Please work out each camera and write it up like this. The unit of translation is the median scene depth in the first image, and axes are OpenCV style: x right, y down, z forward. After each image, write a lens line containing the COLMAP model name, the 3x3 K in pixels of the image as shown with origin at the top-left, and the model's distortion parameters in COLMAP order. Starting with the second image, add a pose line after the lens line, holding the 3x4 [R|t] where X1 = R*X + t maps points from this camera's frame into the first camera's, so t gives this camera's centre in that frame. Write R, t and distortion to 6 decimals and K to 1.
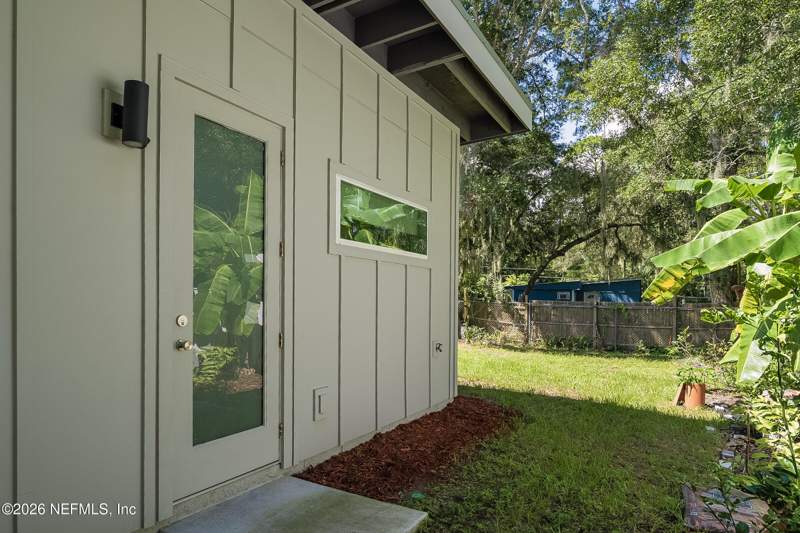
lens RADIAL K [[456.0, 0, 400.4], [0, 456.0, 302.8], [0, 0, 1]] dist [-0.000744, -0.000218]
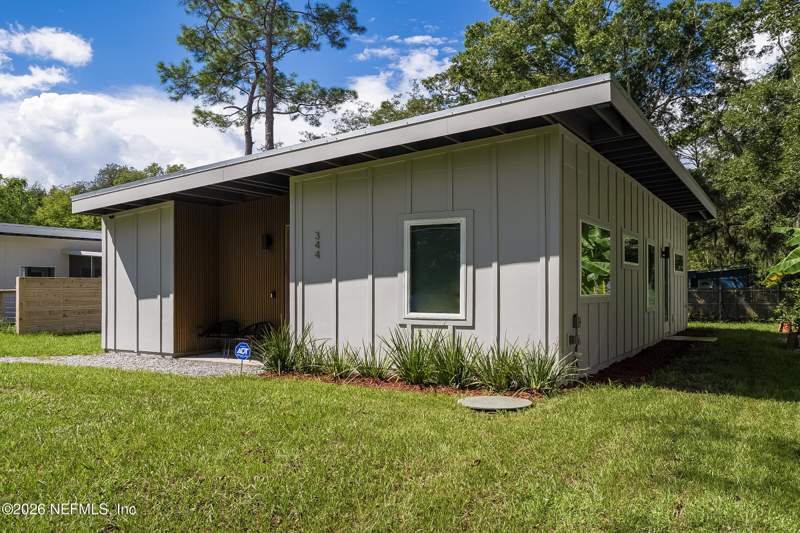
lens RADIAL K [[560.3, 0, 400.0], [0, 560.3, 287.2], [0, 0, 1]] dist [-0.005314, -0.001111]
pose [[0.998360, -0.015239, -0.055187, -0.936892], [0.014674, 0.999836, -0.010620, 0.001474], [0.055339, 0.009793, 0.998420, -1.570980]]
